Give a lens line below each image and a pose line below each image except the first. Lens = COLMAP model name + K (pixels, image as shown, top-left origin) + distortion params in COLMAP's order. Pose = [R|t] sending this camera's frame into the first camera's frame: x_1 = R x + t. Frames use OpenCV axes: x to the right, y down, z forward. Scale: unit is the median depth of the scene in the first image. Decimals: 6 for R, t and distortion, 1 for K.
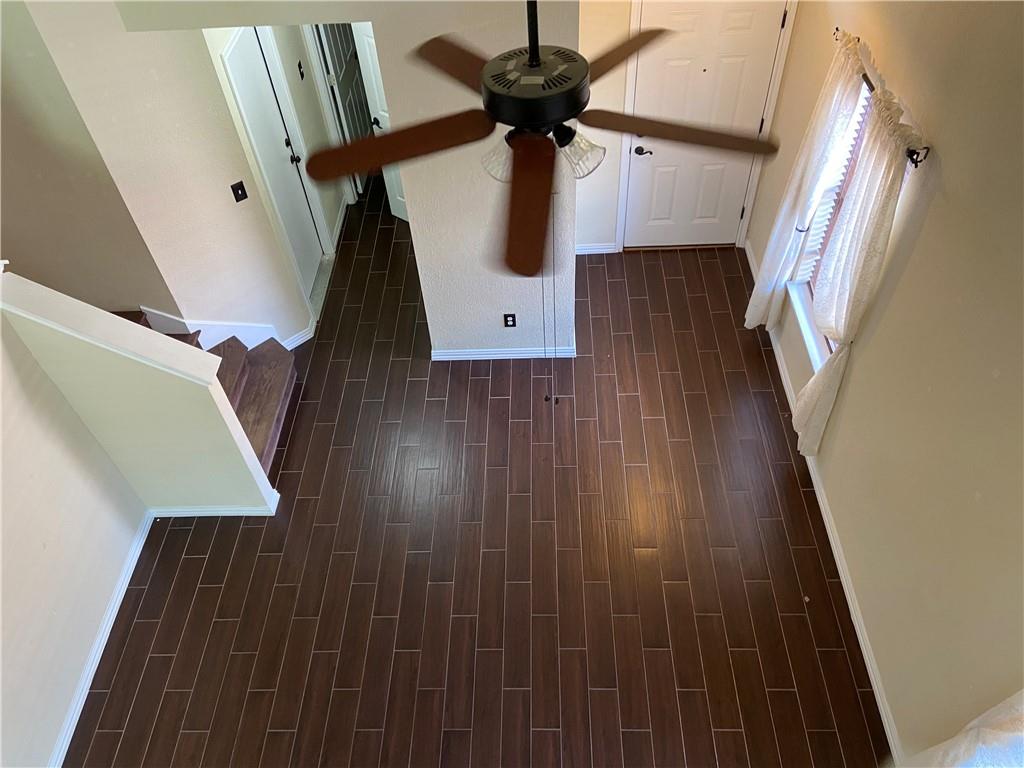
lens RADIAL K [[769.7, 0, 511.6], [0, 769.7, 385.2], [0, 0, 1]] dist [0.003626, 0.000275]
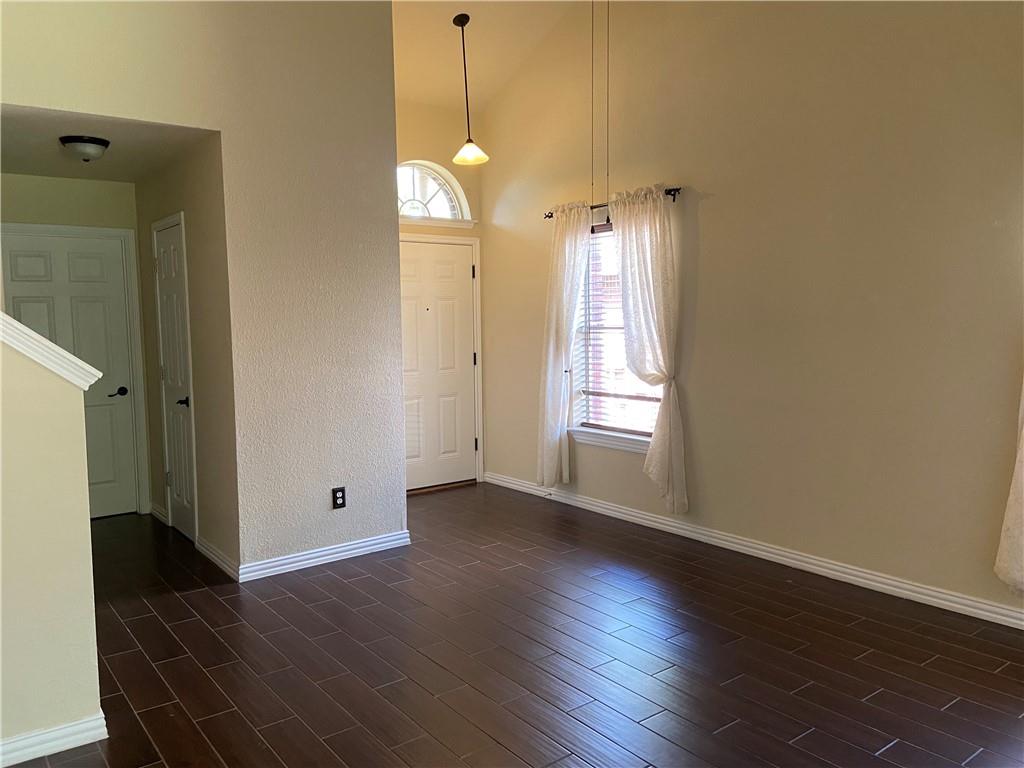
lens RADIAL K [[769.7, 0, 512.5], [0, 769.7, 383.9], [0, 0, 1]] dist [0.003626, 0.000275]
pose [[0.772026, 0.004301, 0.635577, -0.395033], [0.457793, 0.689923, -0.560743, 0.393238], [-0.440910, 0.723870, 0.530669, 0.378047]]
